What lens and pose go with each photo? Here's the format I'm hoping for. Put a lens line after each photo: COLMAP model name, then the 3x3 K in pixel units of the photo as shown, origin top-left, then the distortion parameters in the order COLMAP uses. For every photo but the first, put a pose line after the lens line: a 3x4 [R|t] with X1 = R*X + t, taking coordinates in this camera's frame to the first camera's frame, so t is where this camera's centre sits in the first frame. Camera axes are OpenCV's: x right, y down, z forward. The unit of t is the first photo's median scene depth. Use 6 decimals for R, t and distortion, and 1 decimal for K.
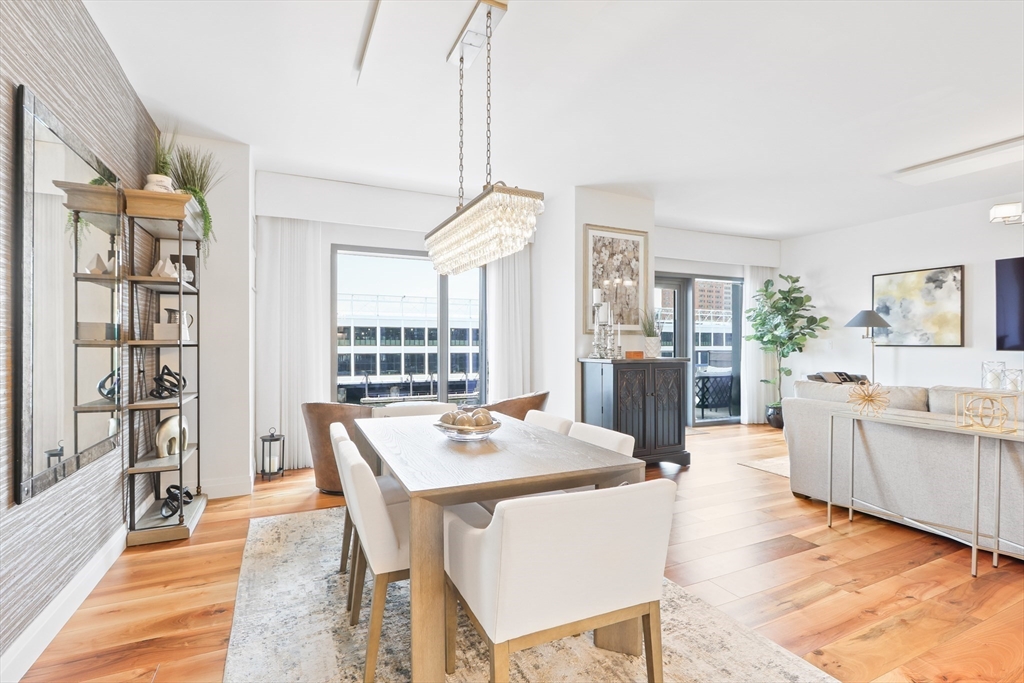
lens RADIAL K [[471.6, 0, 505.6], [0, 471.6, 346.5], [0, 0, 1]] dist [-0.009674, 0.000907]
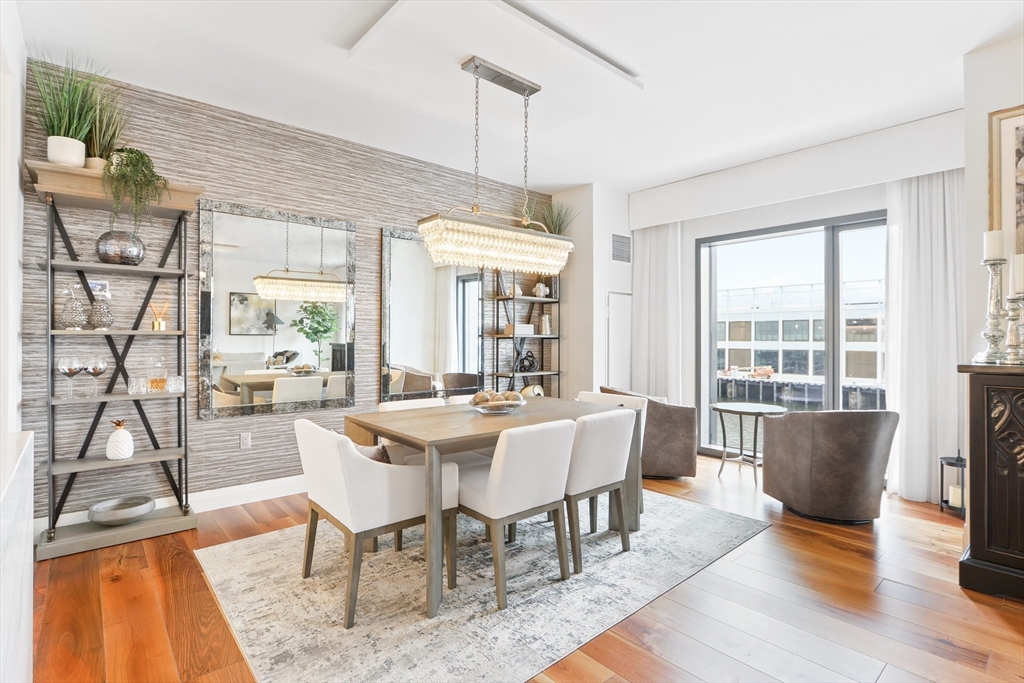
lens RADIAL K [[497.7, 0, 517.7], [0, 497.7, 335.8], [0, 0, 1]] dist [-0.009864, 0.000303]
pose [[0.299656, -0.005468, -0.954032, 0.538212], [-0.008886, 0.999924, -0.008522, 0.003140], [0.954006, 0.011032, 0.299585, 0.310798]]
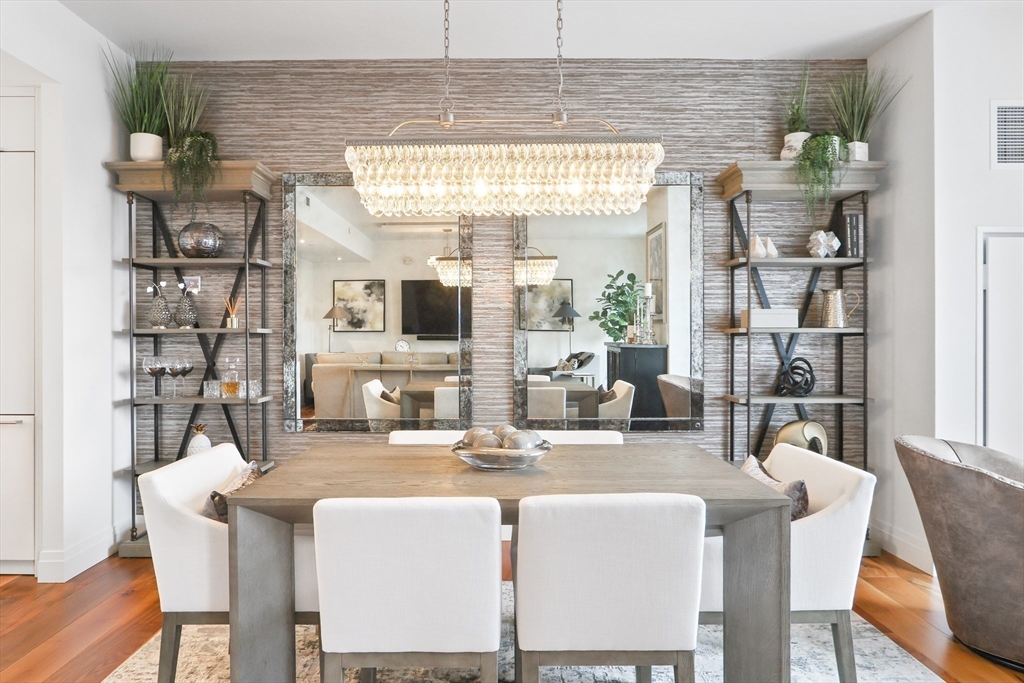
lens RADIAL K [[681.6, 0, 488.4], [0, 681.6, 333.4], [0, 0, 1]] dist [-0.014653, 0.009195]
pose [[-0.403041, -0.002760, -0.915178, 0.390733], [-0.005074, 0.999987, -0.000781, 0.000077], [0.915168, 0.004328, -0.403050, 0.645194]]
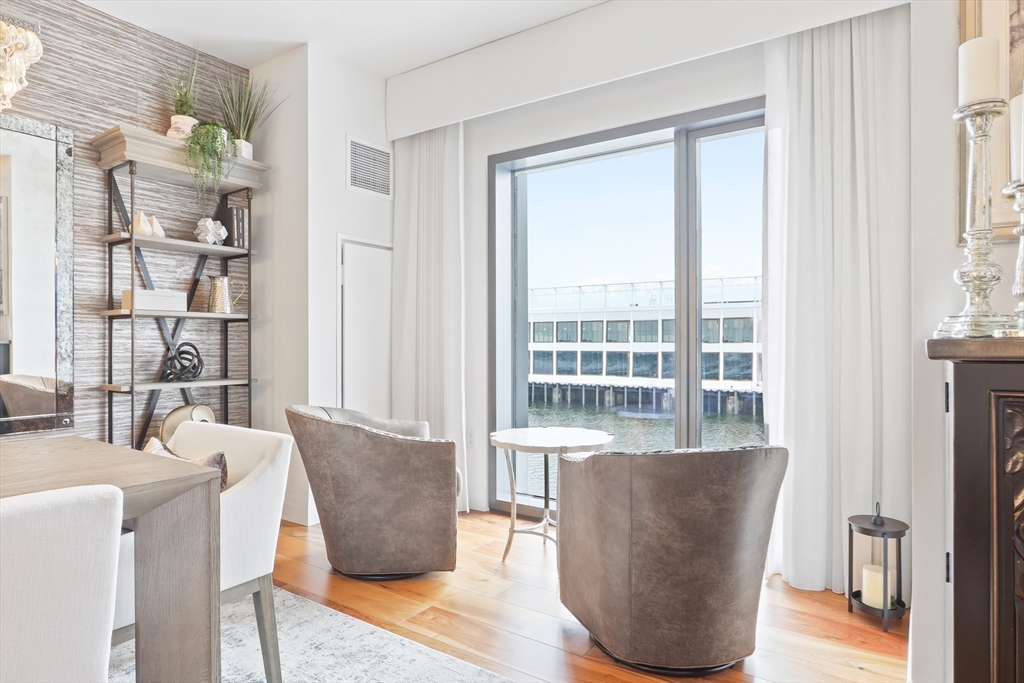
lens RADIAL K [[602.2, 0, 517.2], [0, 602.2, 342.1], [0, 0, 1]] dist [-0.017362, 0.008515]
pose [[0.529401, -0.000231, -0.848372, 0.315061], [-0.003546, 0.999991, -0.002485, 0.025932], [0.848364, 0.004324, 0.529395, 0.614873]]
